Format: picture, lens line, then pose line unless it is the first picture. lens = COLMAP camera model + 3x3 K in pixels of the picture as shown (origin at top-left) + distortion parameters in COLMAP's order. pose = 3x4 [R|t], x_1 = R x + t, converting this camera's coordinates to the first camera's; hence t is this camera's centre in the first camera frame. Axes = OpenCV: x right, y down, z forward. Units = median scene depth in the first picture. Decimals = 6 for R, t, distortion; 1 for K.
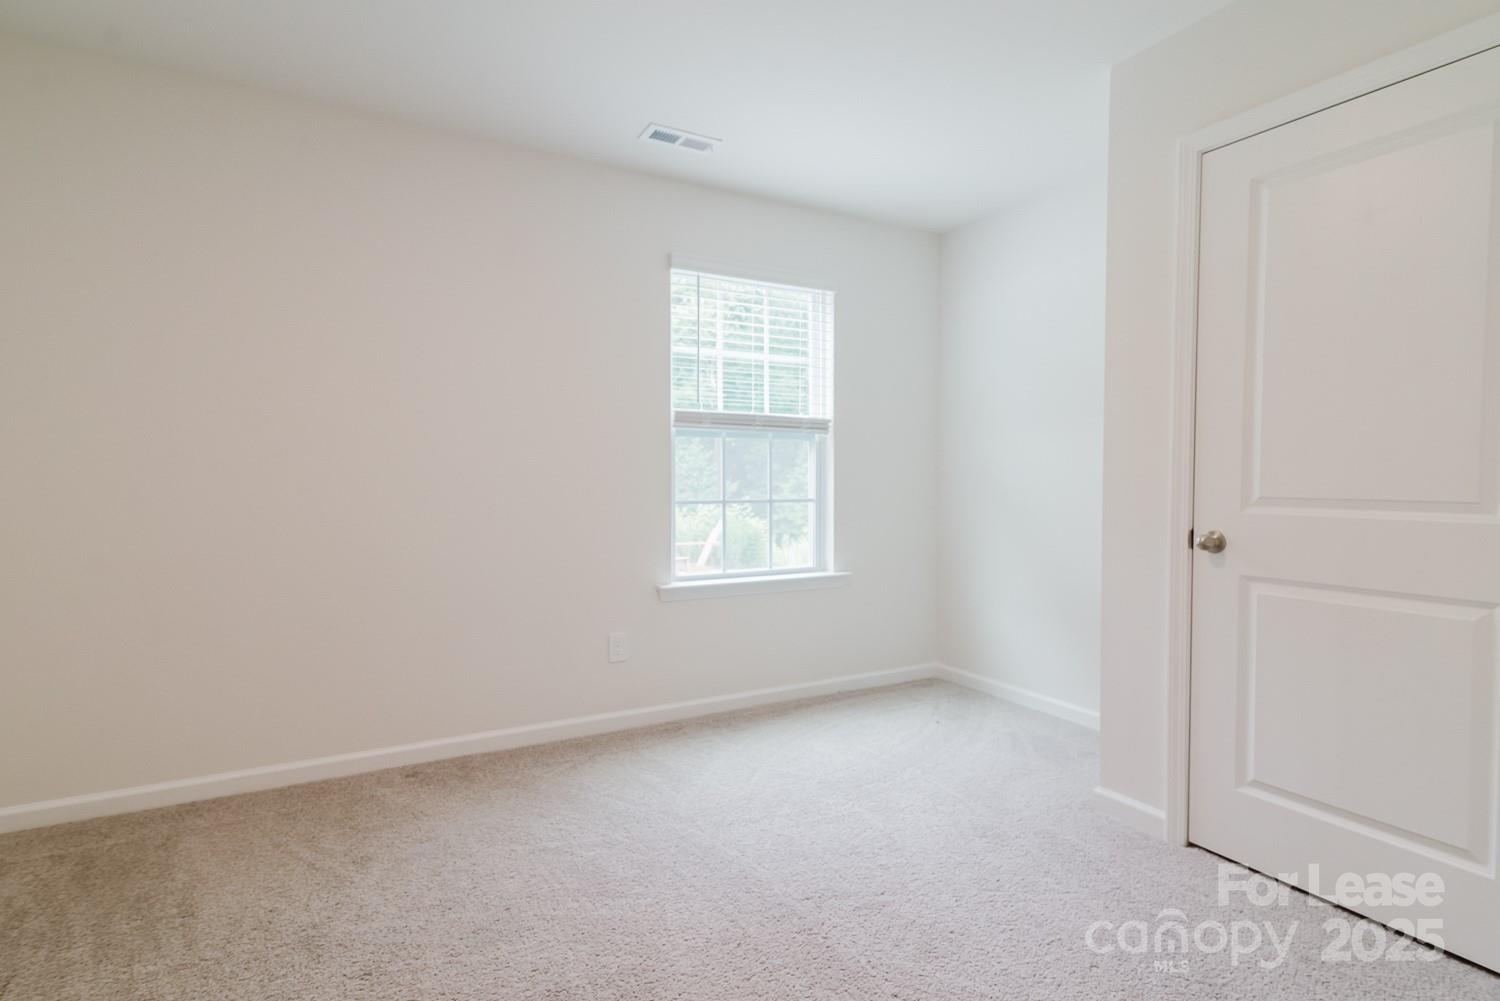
lens RADIAL K [[817.4, 0, 747.8], [0, 817.4, 508.6], [0, 0, 1]] dist [-0.000871, 0.001587]
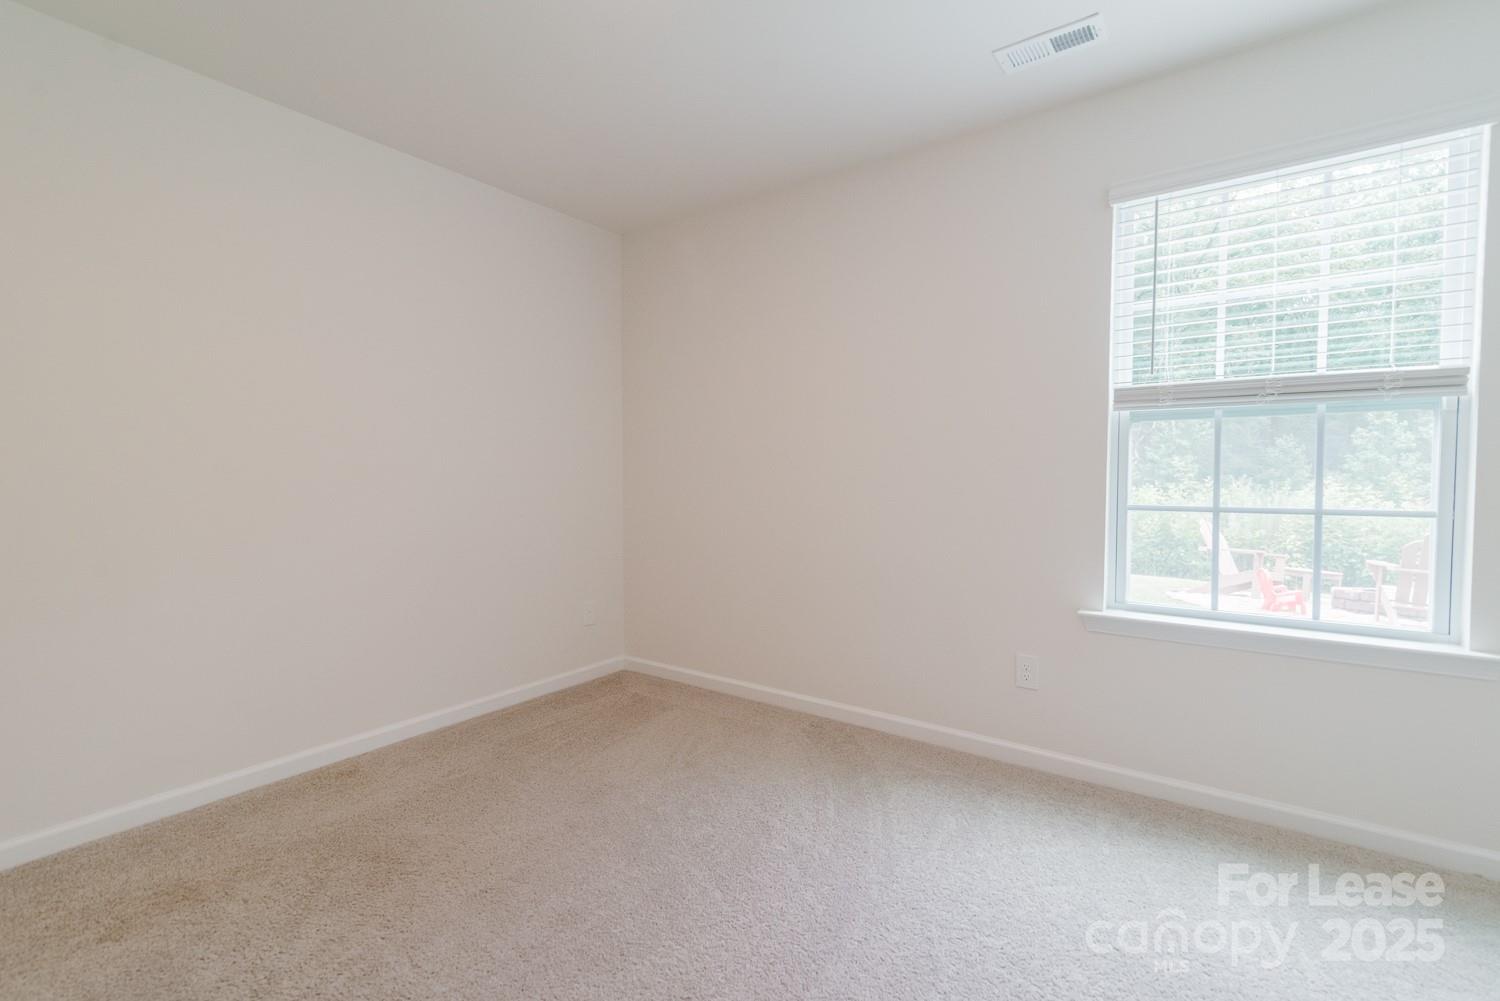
lens RADIAL K [[693.2, 0, 737.6], [0, 693.2, 501.3], [0, 0, 1]] dist [0.008191, 0.000148]
pose [[0.378084, 0.035175, -0.925103, 0.364397], [-0.032239, 0.999172, 0.024815, -0.016797], [0.925210, 0.020442, 0.378905, 0.395778]]
